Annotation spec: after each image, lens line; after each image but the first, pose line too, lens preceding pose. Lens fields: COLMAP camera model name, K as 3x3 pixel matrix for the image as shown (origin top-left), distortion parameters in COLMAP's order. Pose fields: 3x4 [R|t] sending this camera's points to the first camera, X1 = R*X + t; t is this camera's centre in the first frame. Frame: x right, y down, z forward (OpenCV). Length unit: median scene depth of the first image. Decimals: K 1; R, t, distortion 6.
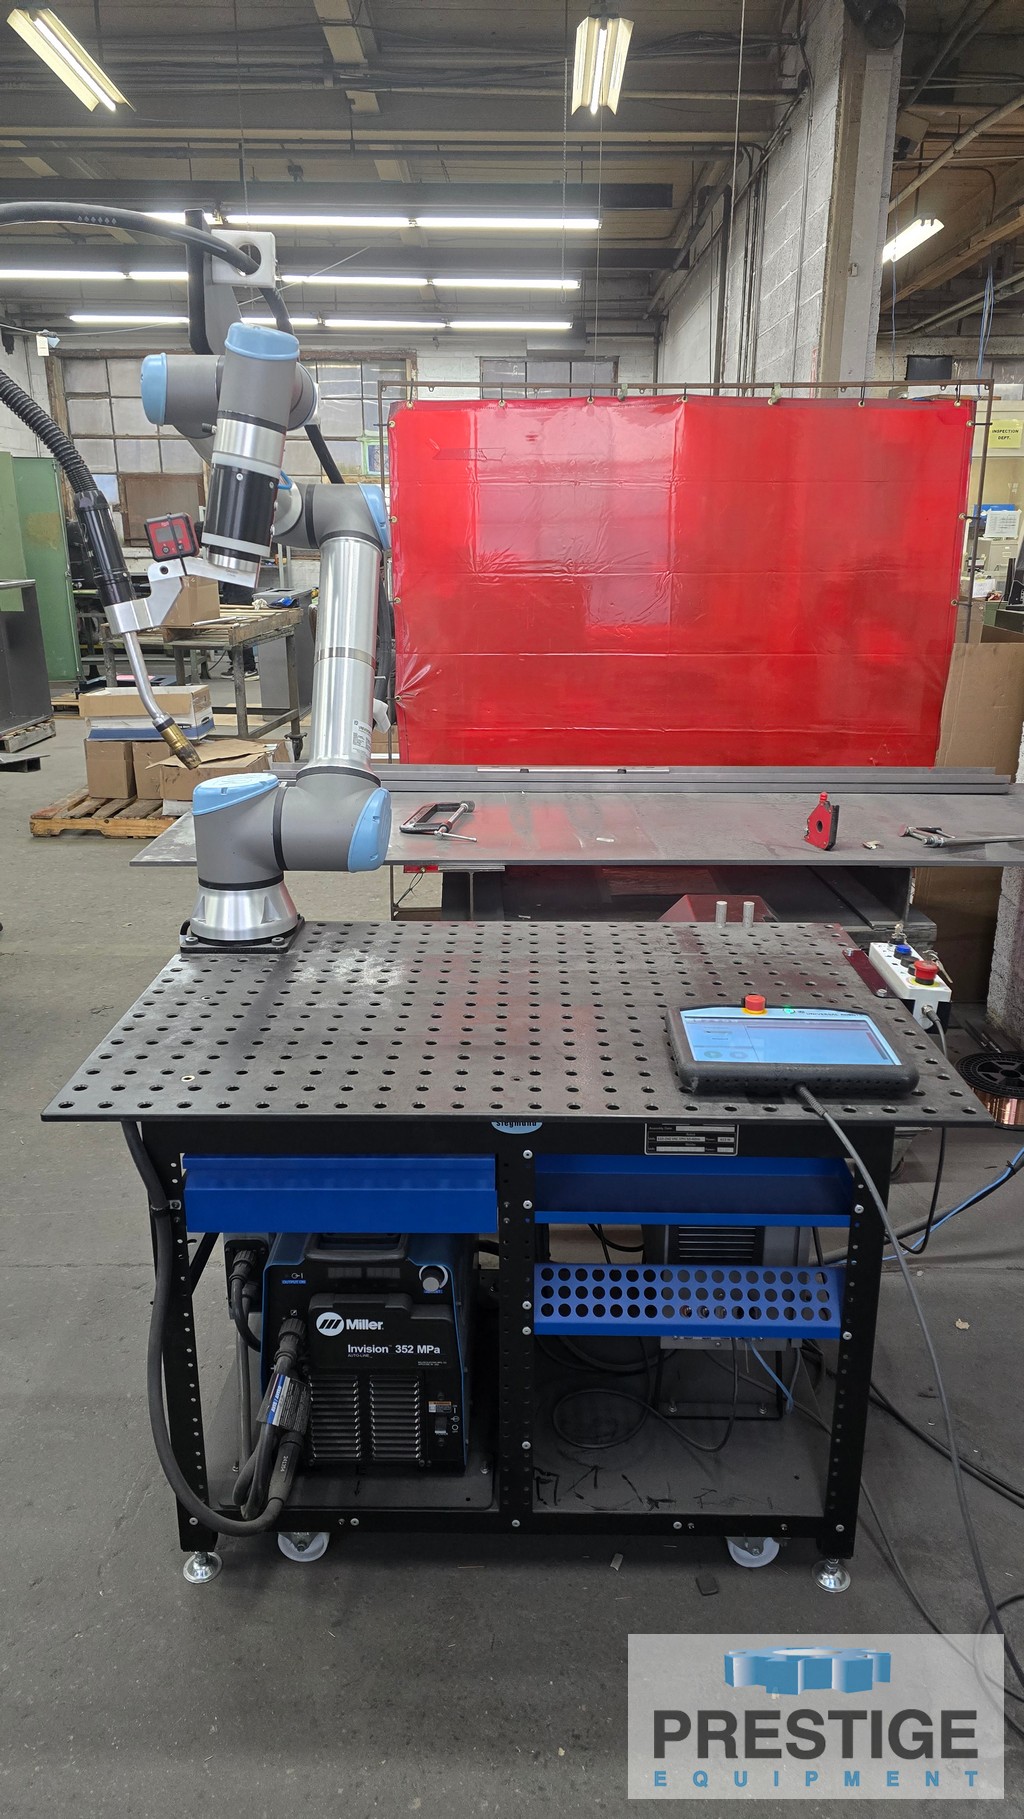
lens RADIAL K [[1194.2, 0, 512.0], [0, 1194.2, 909.5], [0, 0, 1]] dist [0.137081, -0.128741]
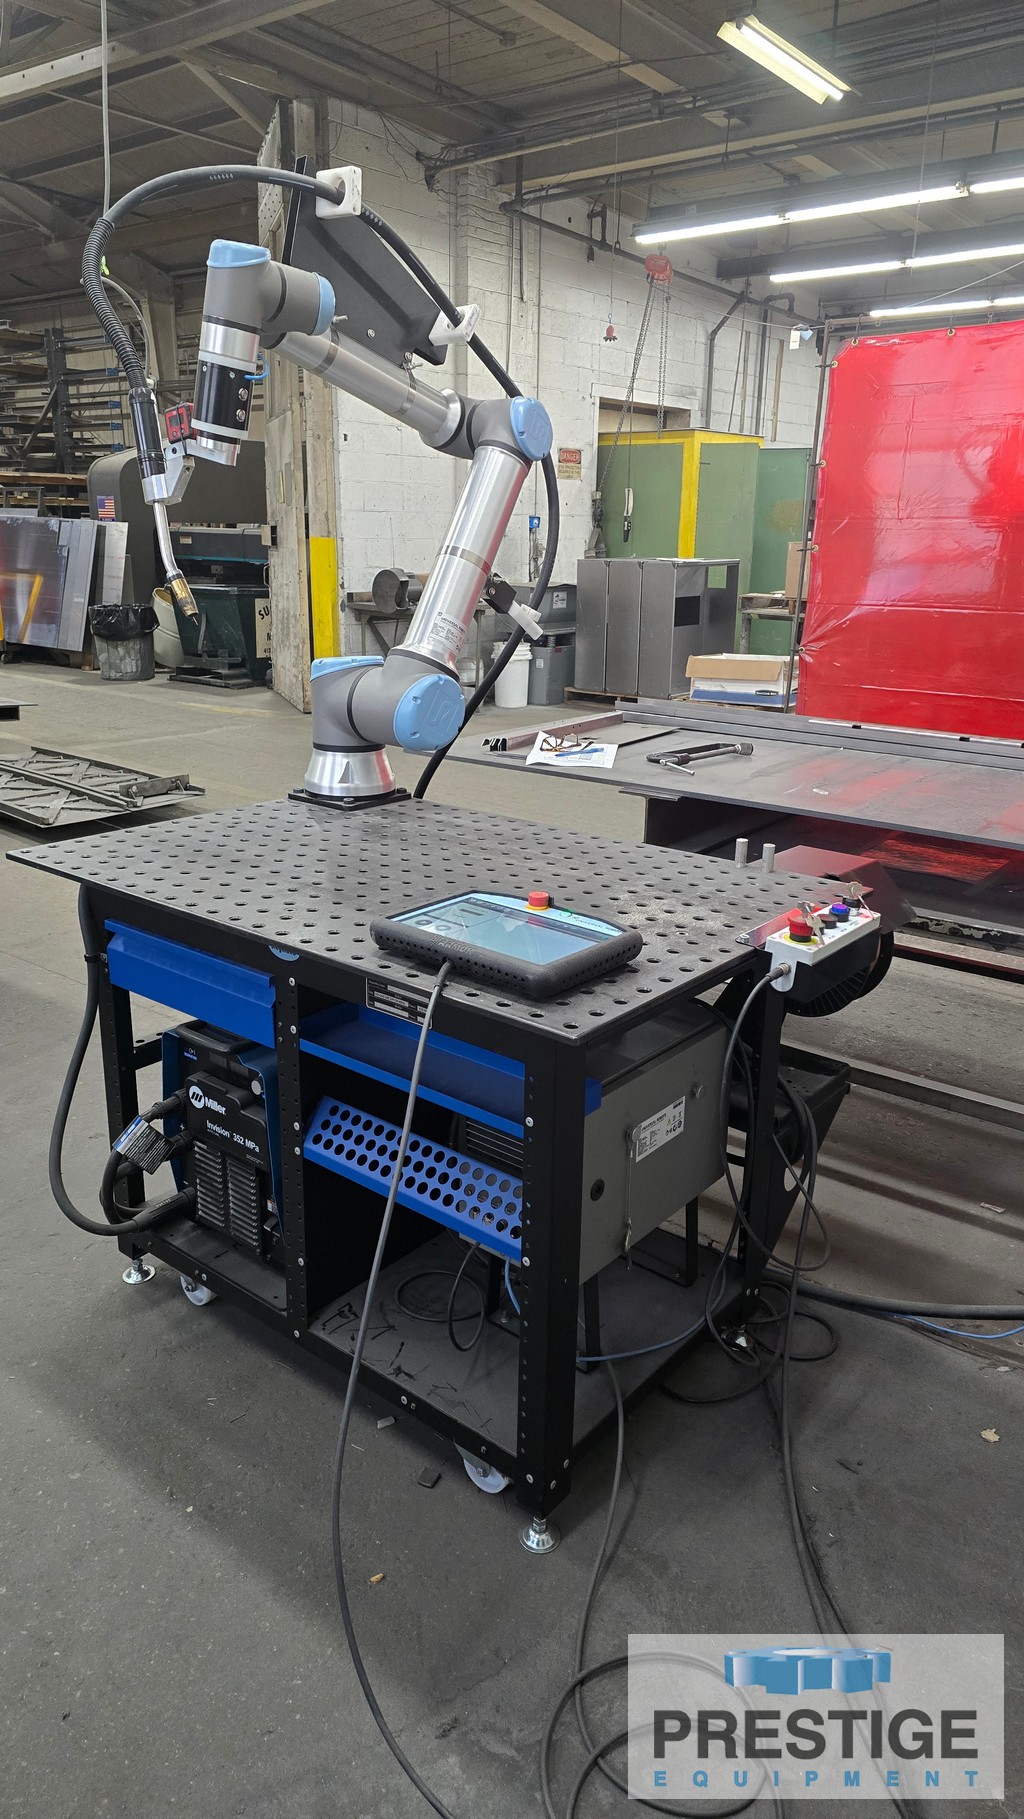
lens RADIAL K [[1199.8, 0, 514.9], [0, 1199.8, 875.1], [0, 0, 1]] dist [0.140156, -0.132968]
pose [[0.788714, 0.182841, -0.586941, 0.744482], [-0.200048, 0.979117, 0.036191, 0.027833], [0.581301, 0.088872, 0.808821, 0.210962]]
